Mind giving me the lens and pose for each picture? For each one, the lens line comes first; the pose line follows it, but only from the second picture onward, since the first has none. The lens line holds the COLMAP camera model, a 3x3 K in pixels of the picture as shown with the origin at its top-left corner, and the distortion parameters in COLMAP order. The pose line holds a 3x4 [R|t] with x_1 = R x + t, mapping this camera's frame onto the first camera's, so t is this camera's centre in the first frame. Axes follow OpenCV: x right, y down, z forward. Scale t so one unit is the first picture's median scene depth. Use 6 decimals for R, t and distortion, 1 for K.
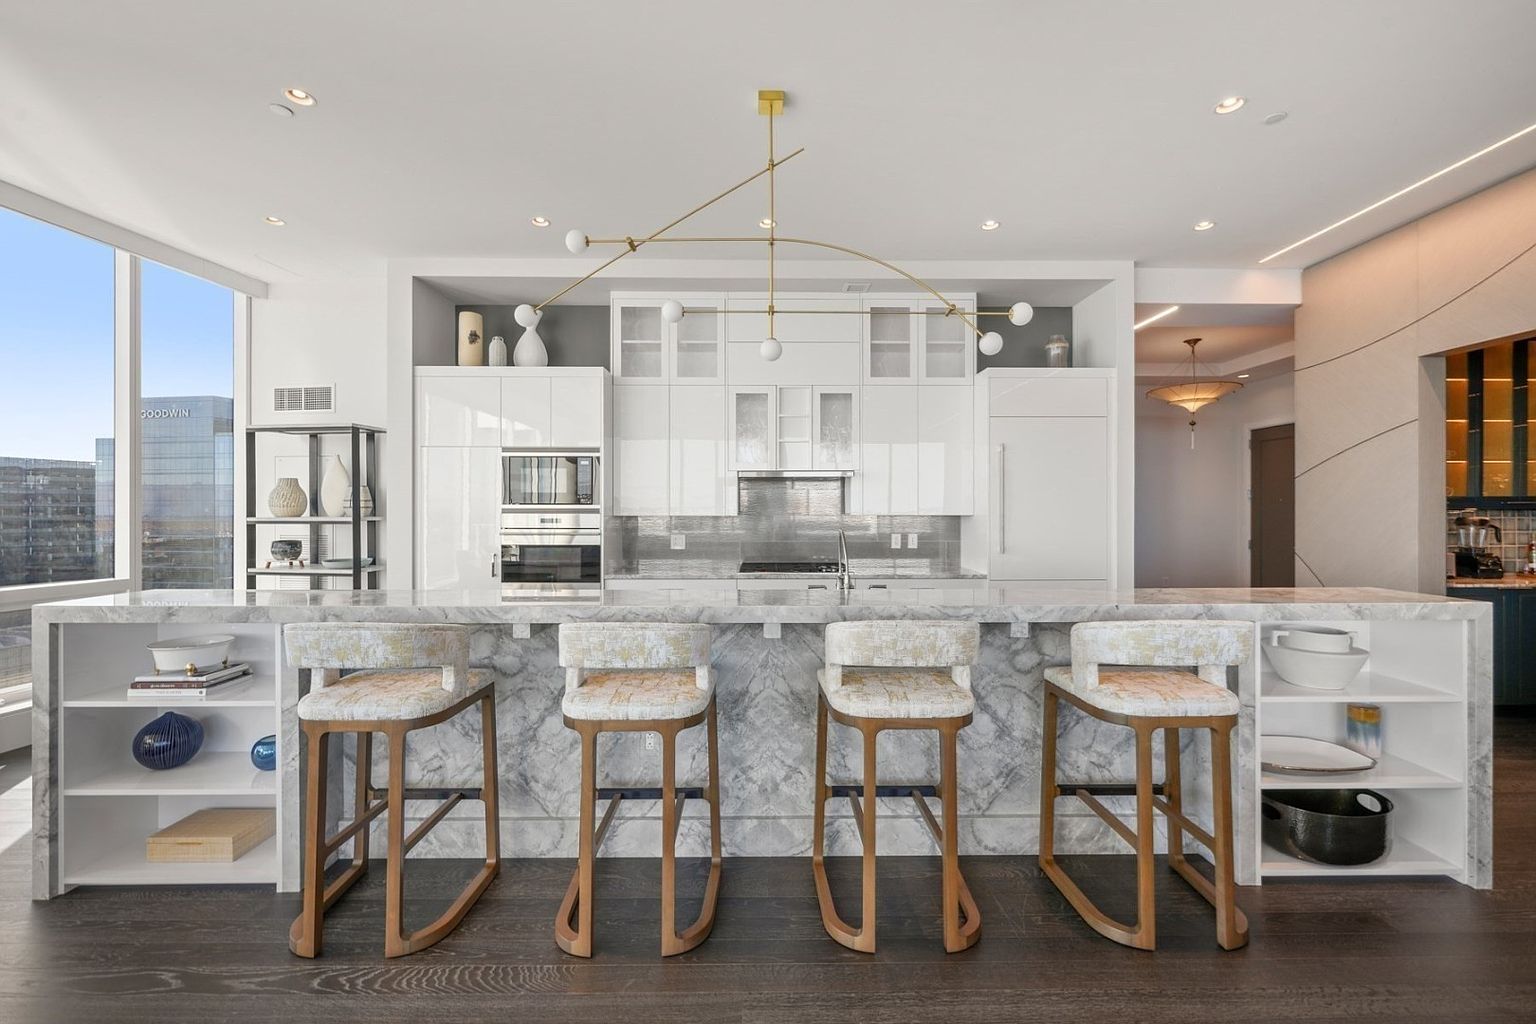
lens RADIAL K [[611.2, 0, 759.4], [0, 611.2, 513.1], [0, 0, 1]] dist [-0.003855, 0.000006]
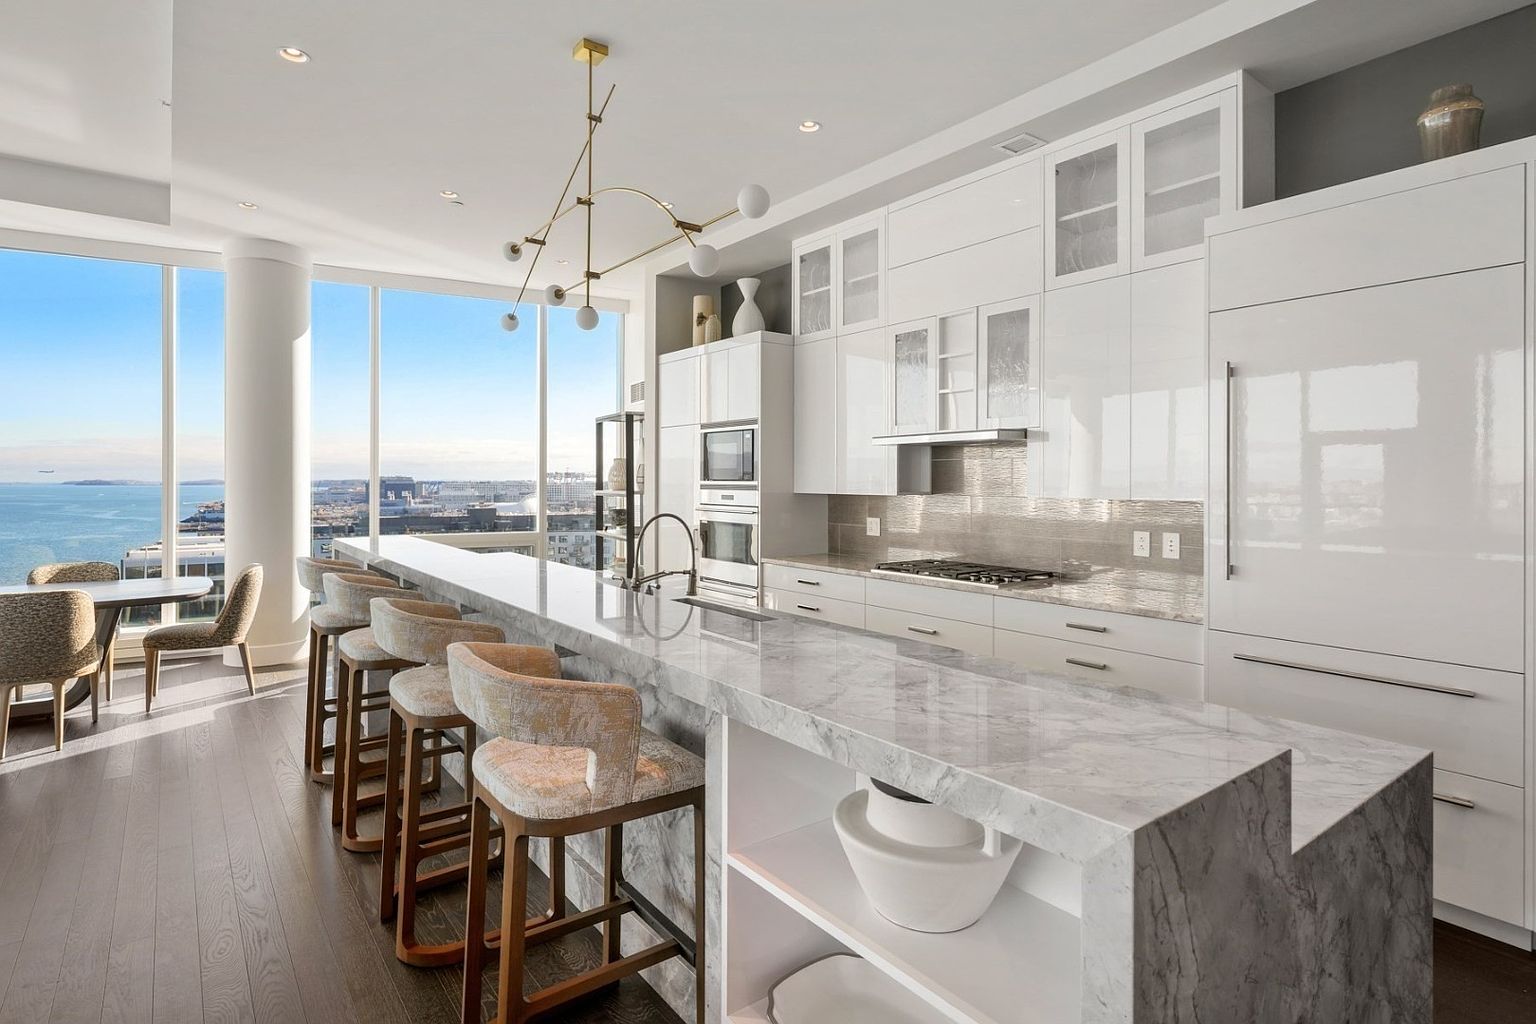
lens RADIAL K [[768.1, 0, 761.9], [0, 768.1, 497.5], [0, 0, 1]] dist [0.004048, 0.000634]
pose [[0.610551, 0.020527, -0.791711, 0.627490], [-0.008122, 0.999774, 0.019658, -0.010979], [0.791936, -0.005572, 0.610579, 0.282090]]
